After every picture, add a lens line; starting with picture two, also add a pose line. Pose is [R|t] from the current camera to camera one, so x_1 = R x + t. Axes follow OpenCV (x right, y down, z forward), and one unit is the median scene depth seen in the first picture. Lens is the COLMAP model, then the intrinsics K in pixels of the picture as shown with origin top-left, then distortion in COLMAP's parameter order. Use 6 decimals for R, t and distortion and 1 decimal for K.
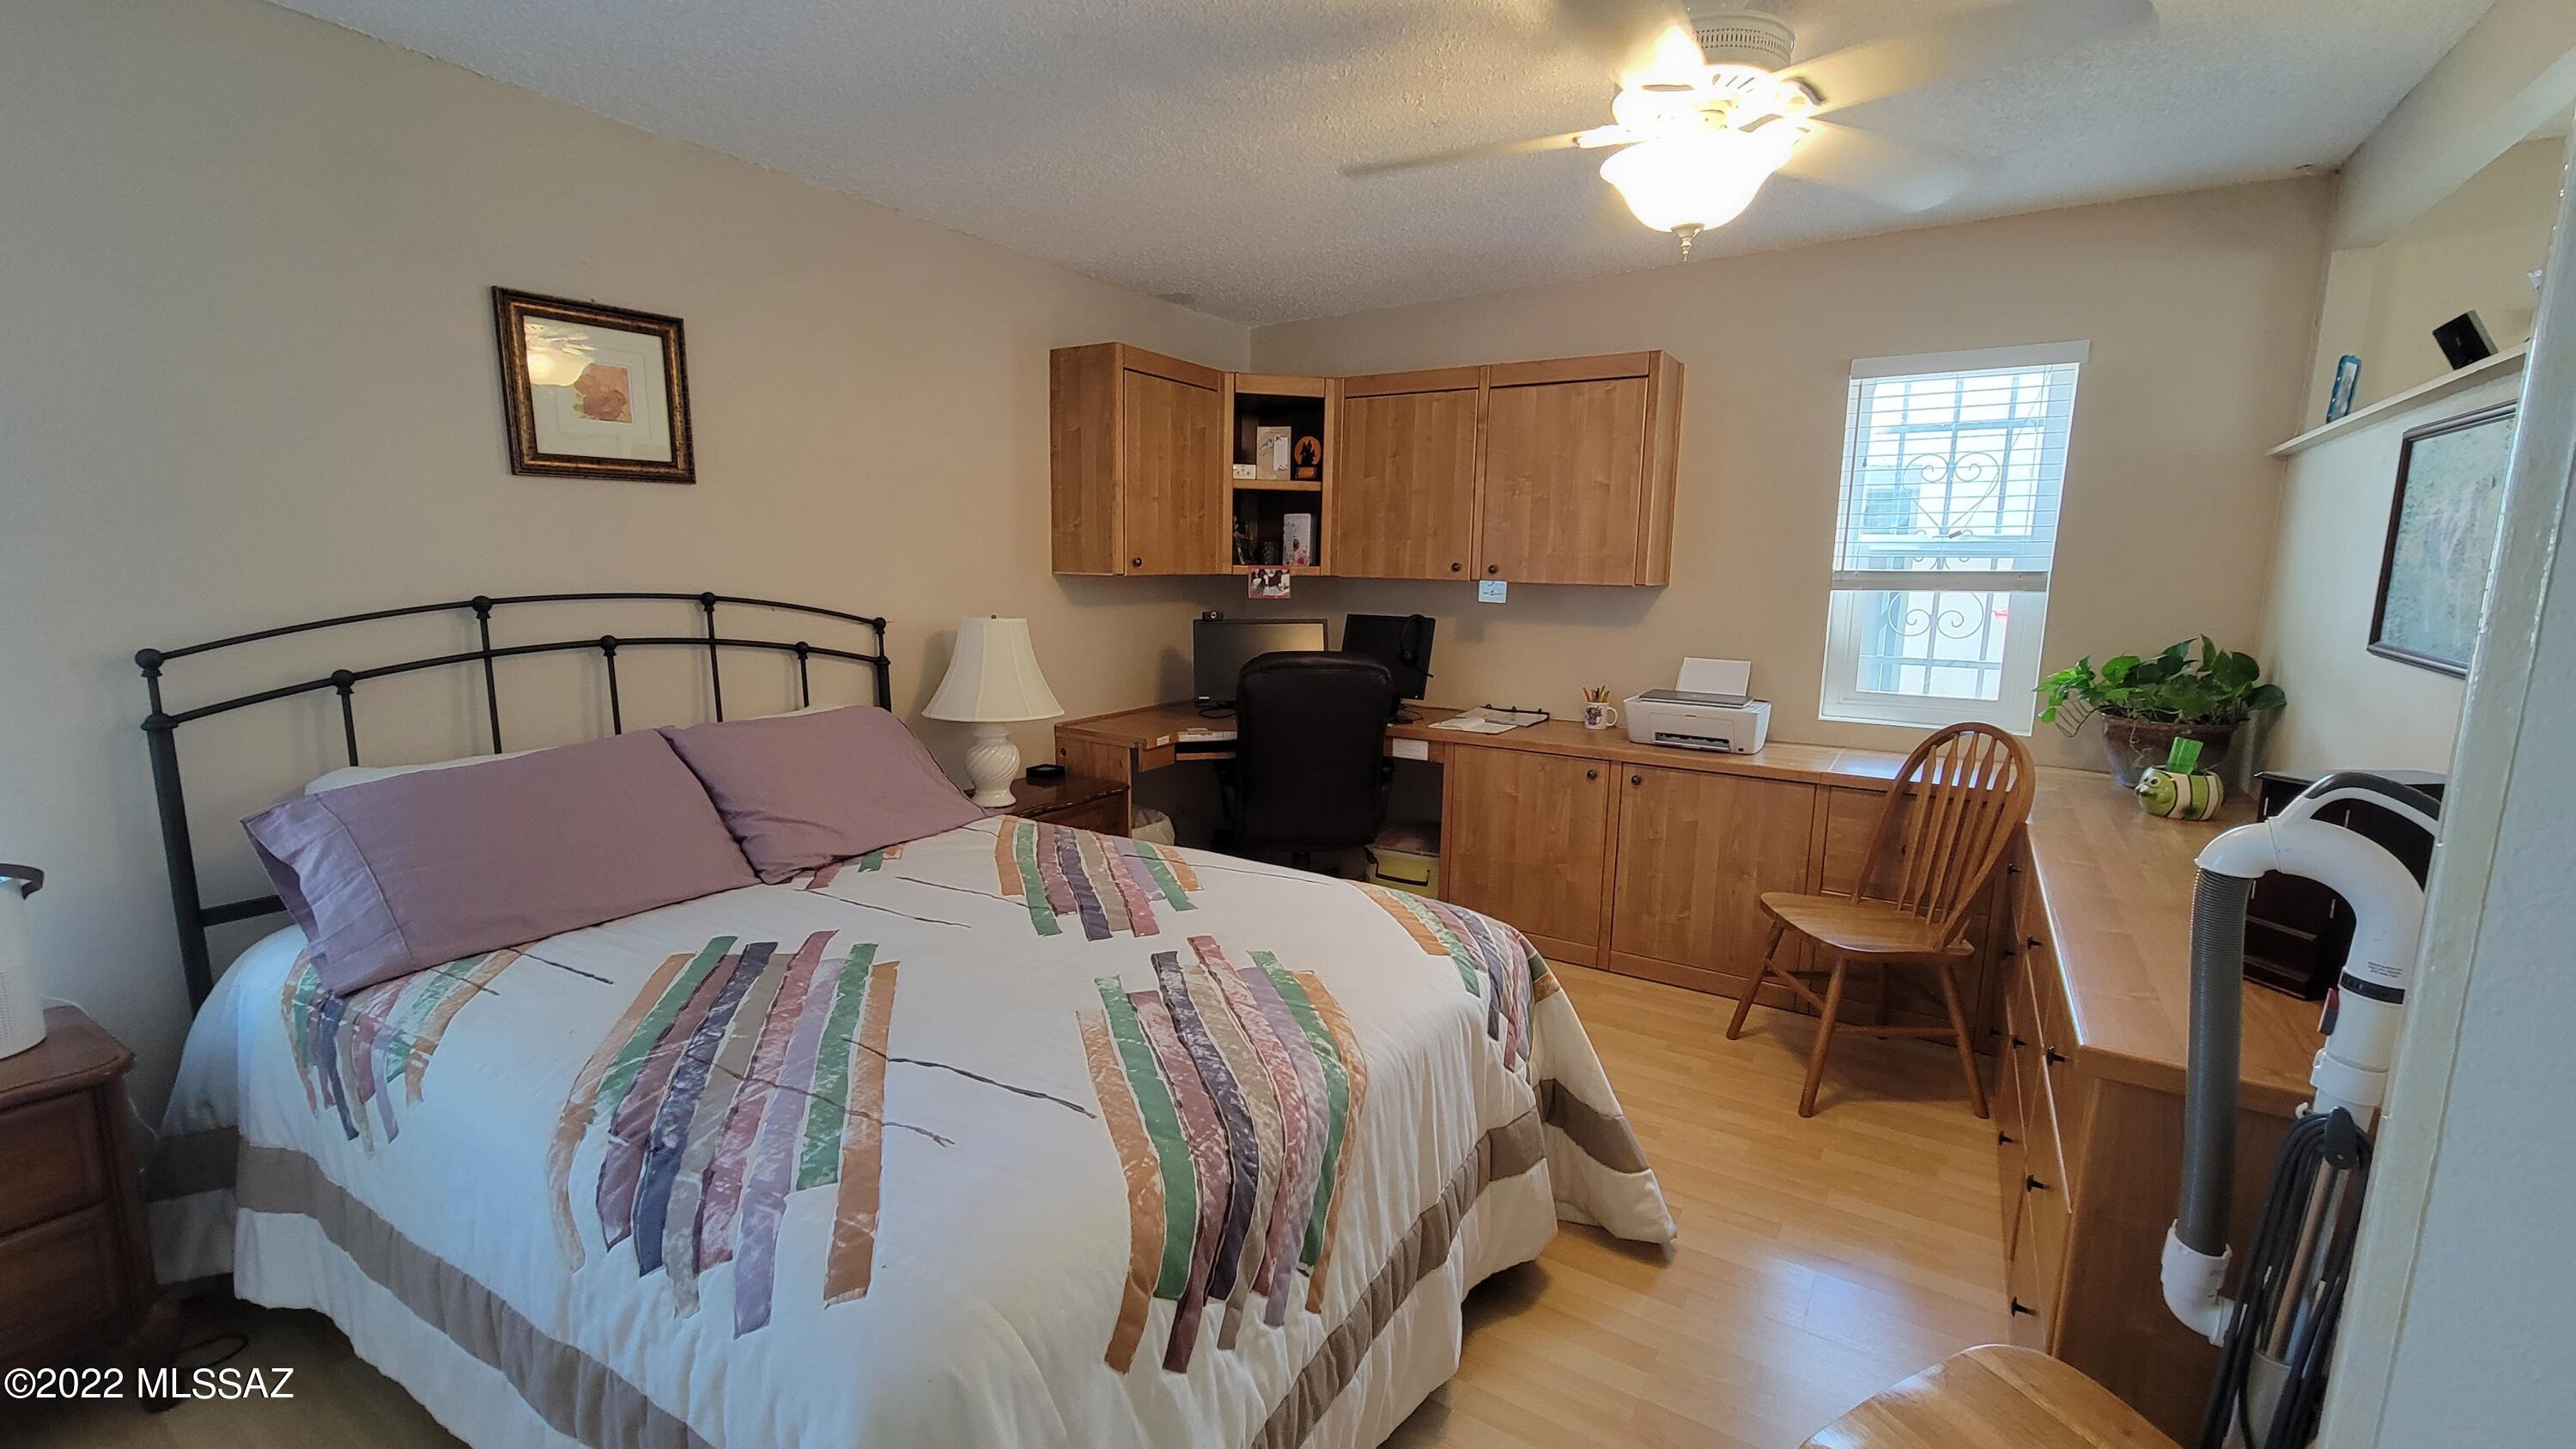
lens RADIAL K [[1054.3, 0, 1293.9], [0, 1054.3, 727.6], [0, 0, 1]] dist [-0.000547, -0.002409]
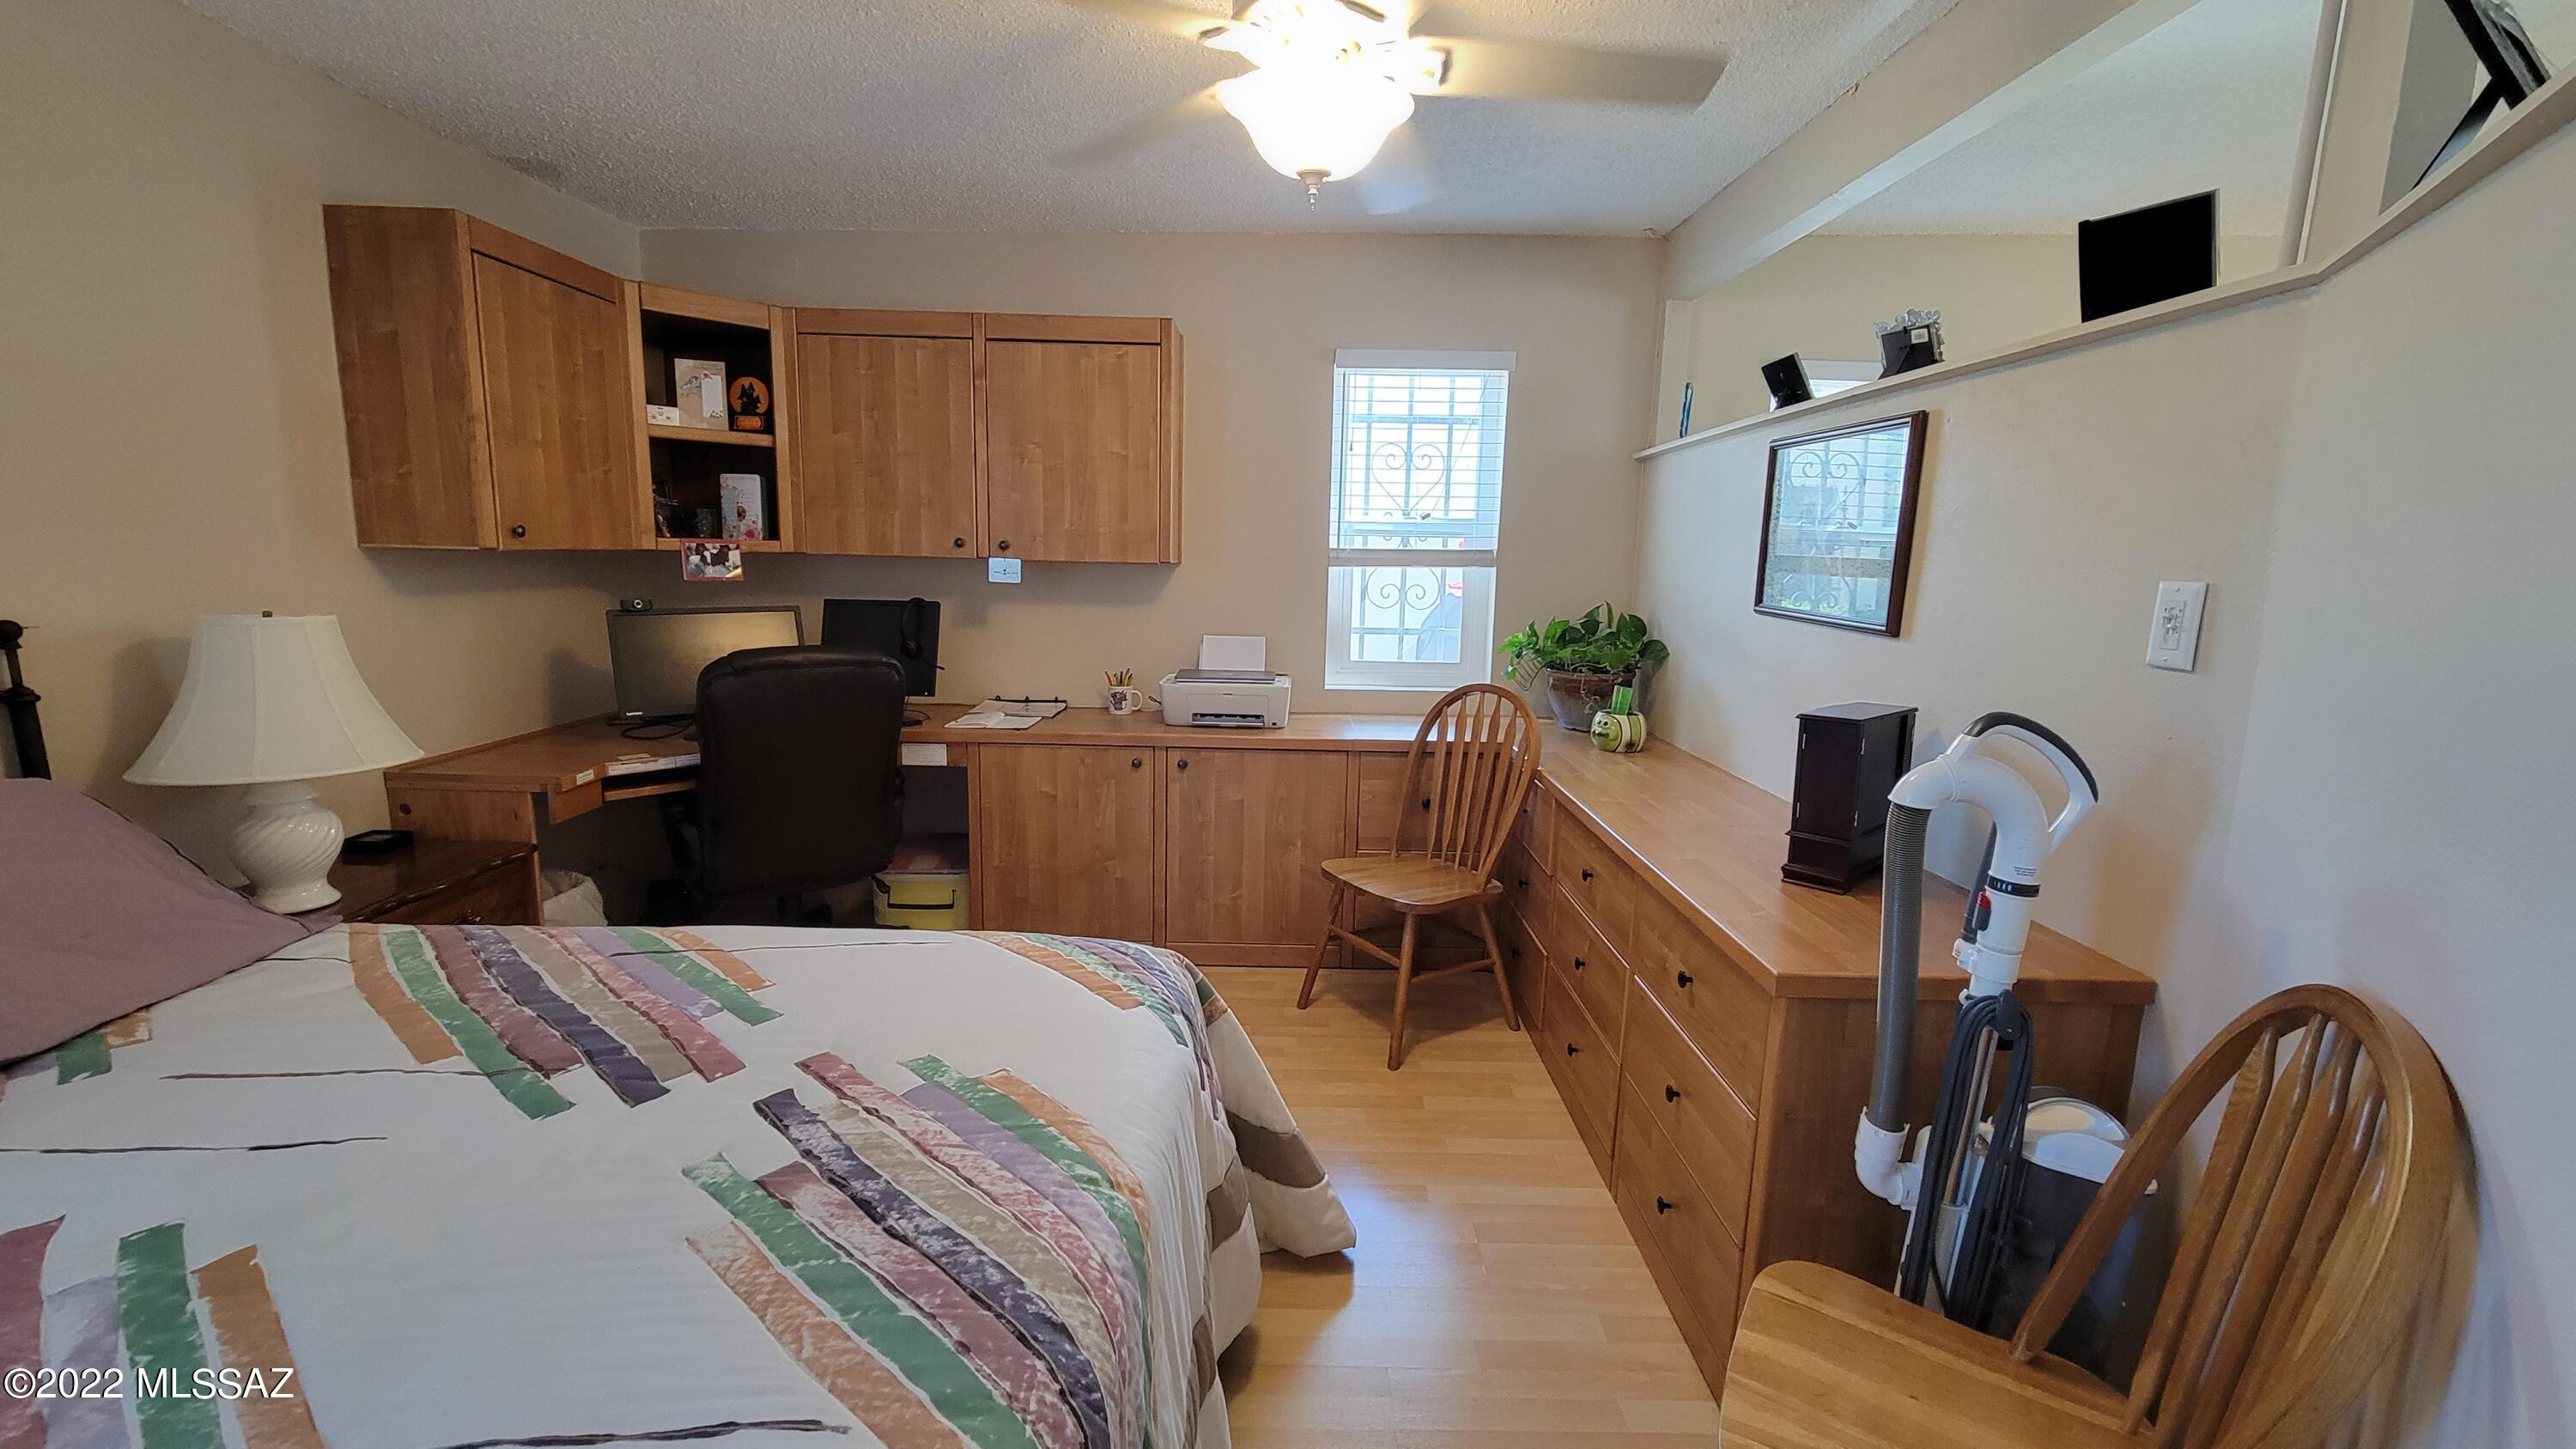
lens RADIAL K [[1048.7, 0, 1288.0], [0, 1048.7, 724.5], [0, 0, 1]] dist [0.001827, -0.000026]
pose [[0.844709, -0.083770, 0.528630, -0.098215], [0.075082, 0.996456, 0.037930, -0.015618], [-0.529934, 0.007651, 0.848005, 0.130118]]
